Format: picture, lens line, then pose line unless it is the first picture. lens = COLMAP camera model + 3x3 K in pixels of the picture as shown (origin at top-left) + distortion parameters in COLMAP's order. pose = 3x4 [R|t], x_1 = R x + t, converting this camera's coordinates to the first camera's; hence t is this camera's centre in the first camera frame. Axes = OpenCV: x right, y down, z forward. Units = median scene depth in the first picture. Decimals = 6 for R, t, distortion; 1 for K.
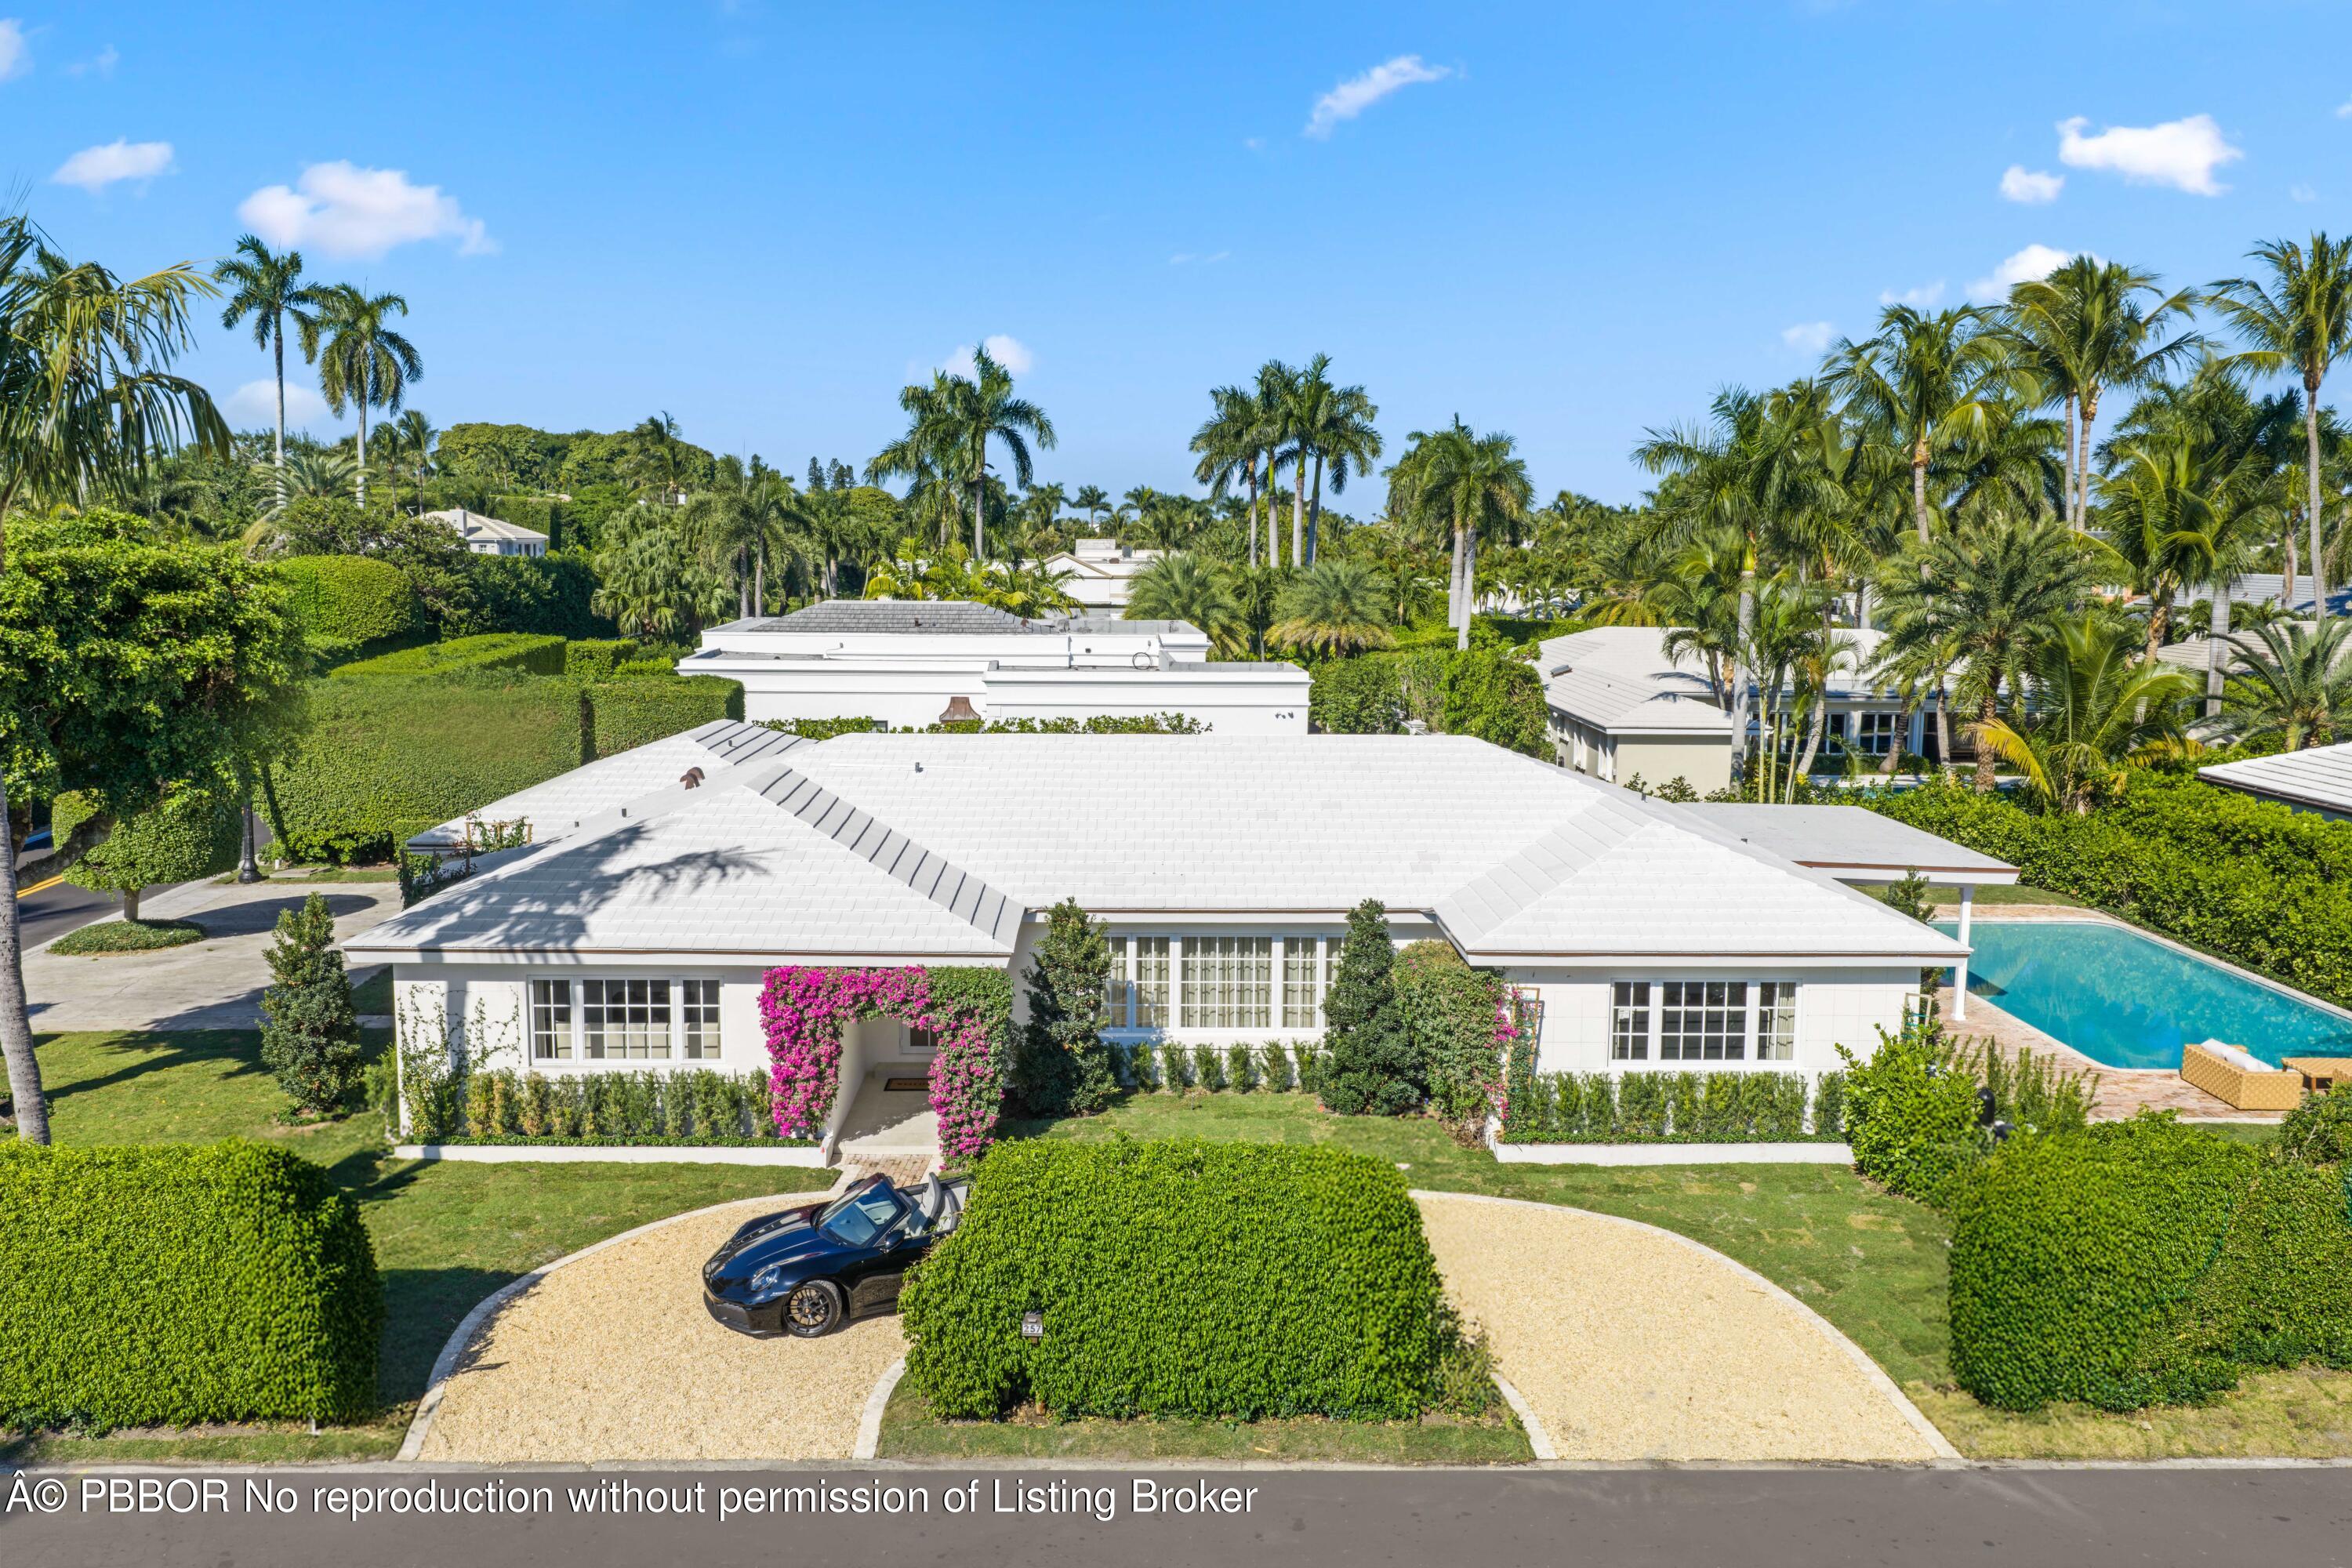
lens RADIAL K [[1935.8, 0, 1181.1], [0, 1935.8, 792.2], [0, 0, 1]] dist [0.003557, -0.010676]
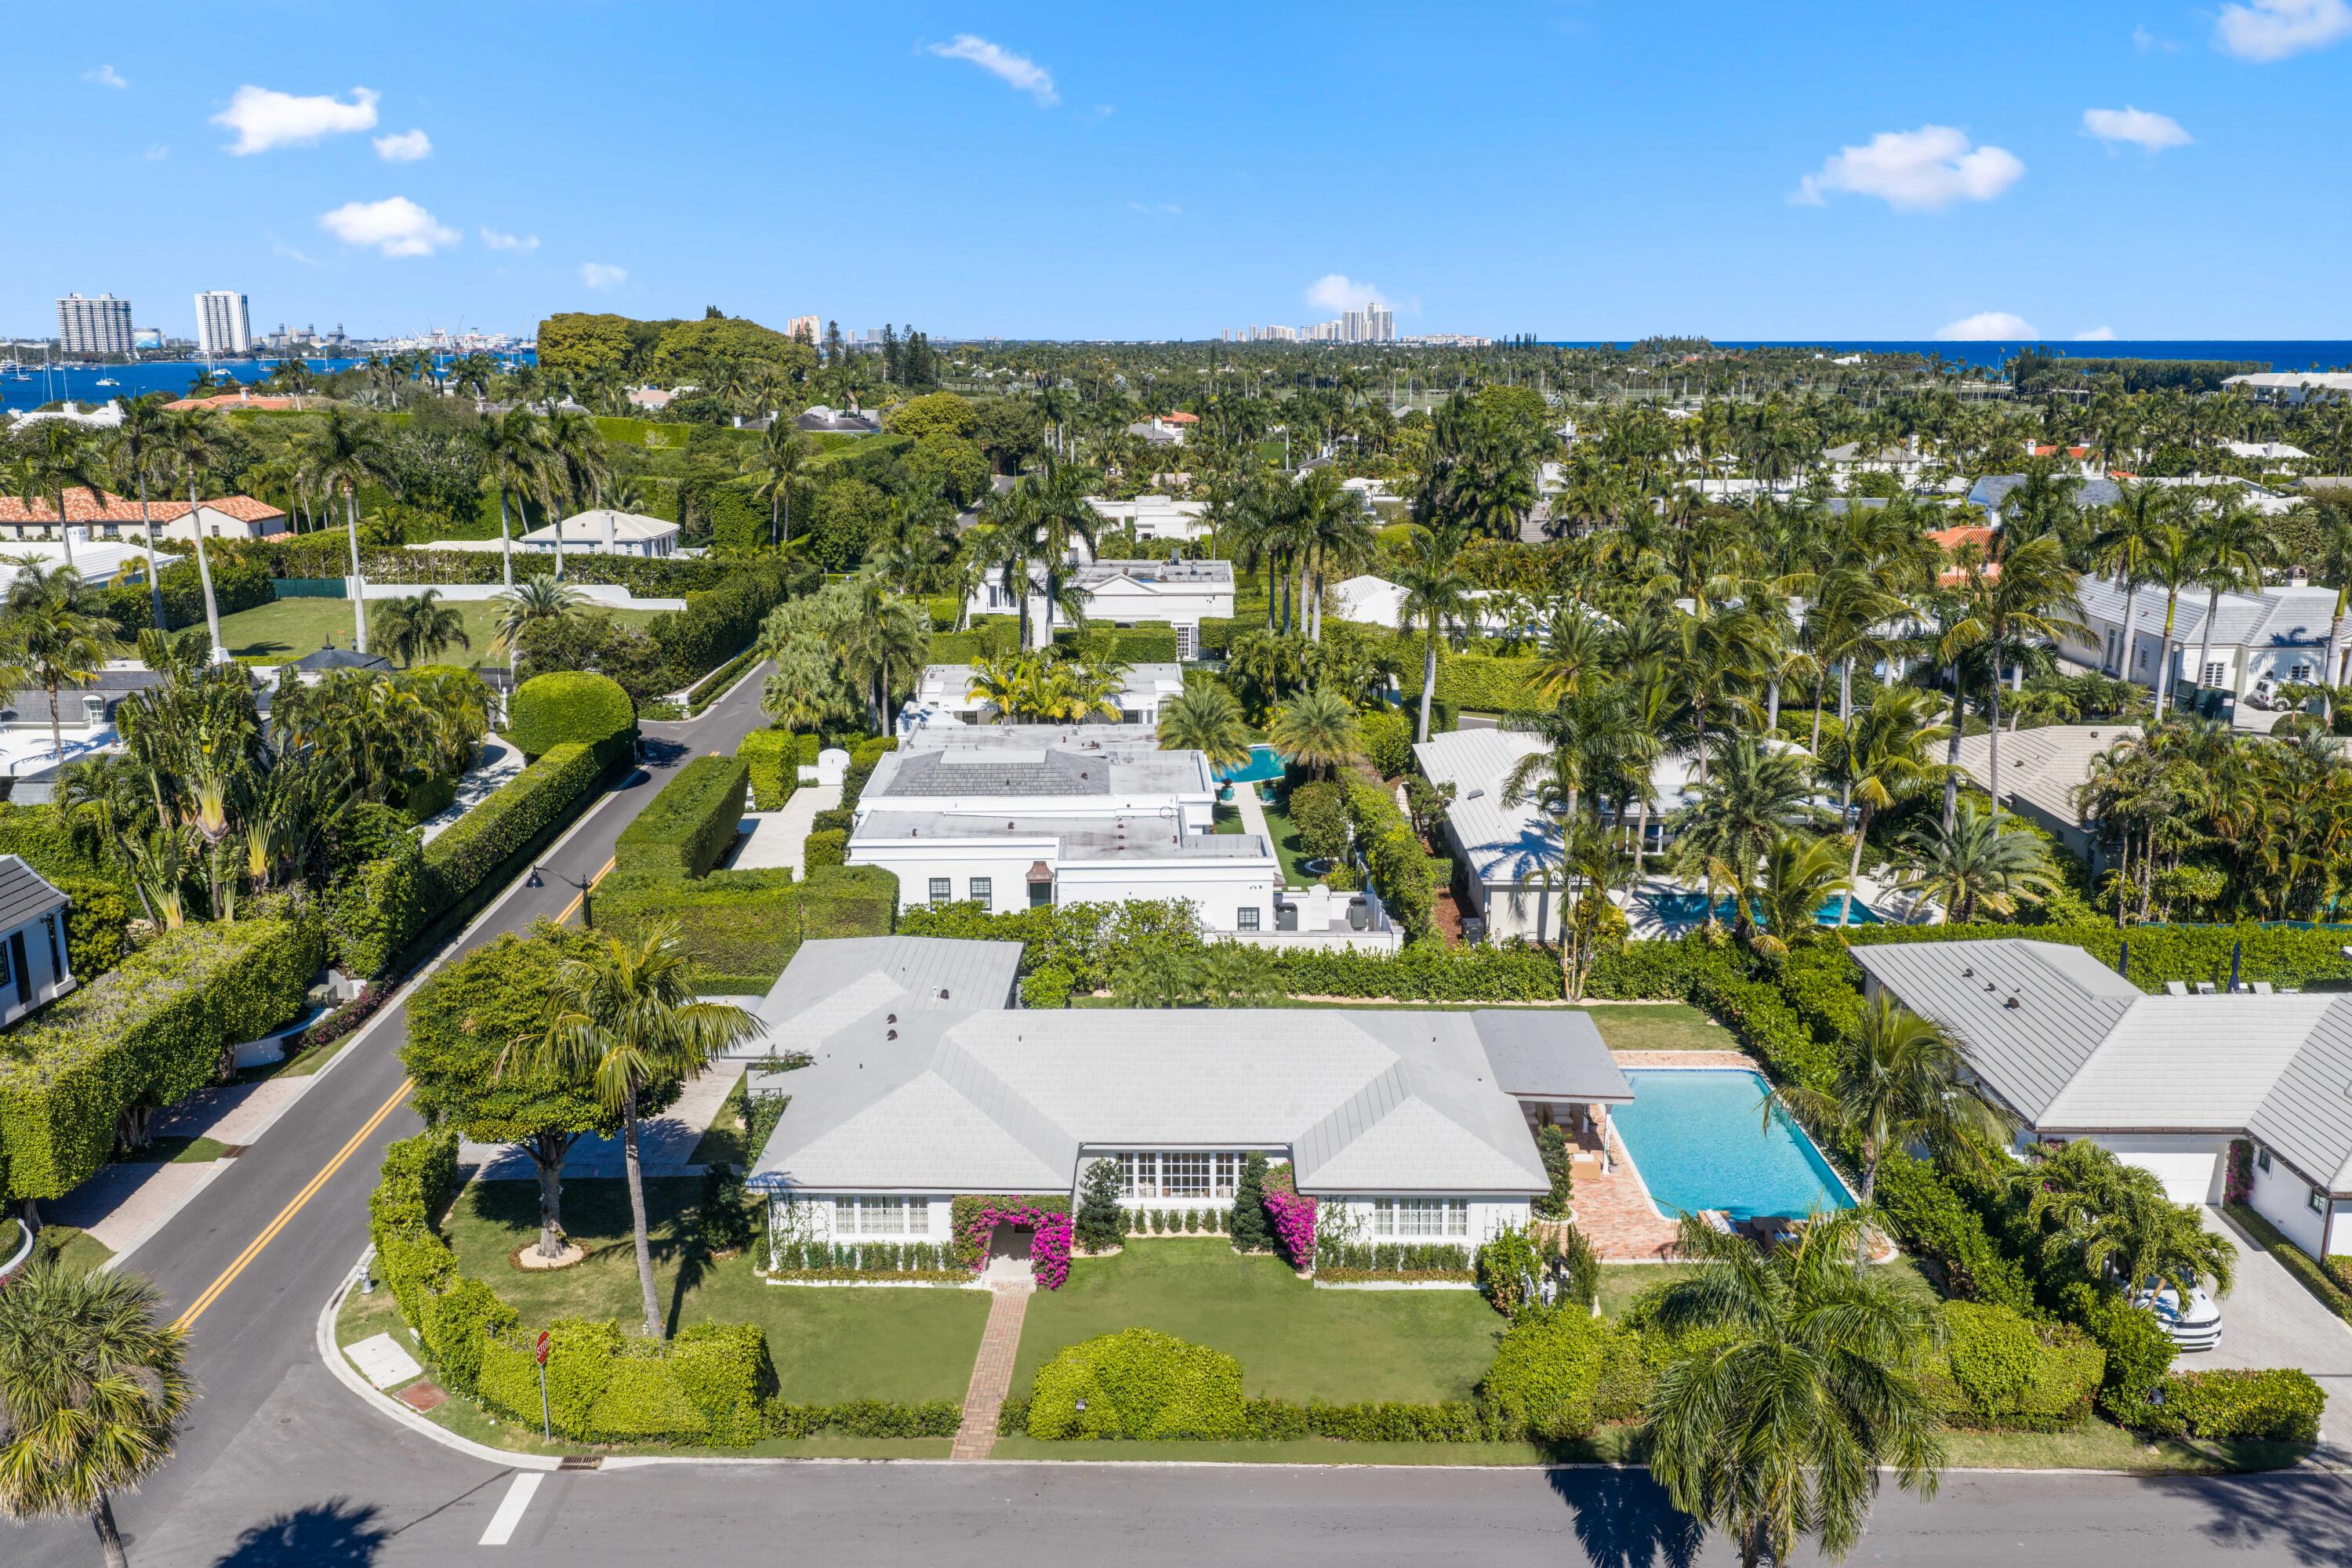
lens RADIAL K [[1935.8, 0, 1181.1], [0, 1935.8, 792.2], [0, 0, 1]] dist [0.003557, -0.010676]
pose [[0.999260, -0.001257, -0.038434, 0.101395], [0.004904, 0.995470, 0.094949, -0.506039], [0.038141, -0.095068, 0.994740, -0.940093]]
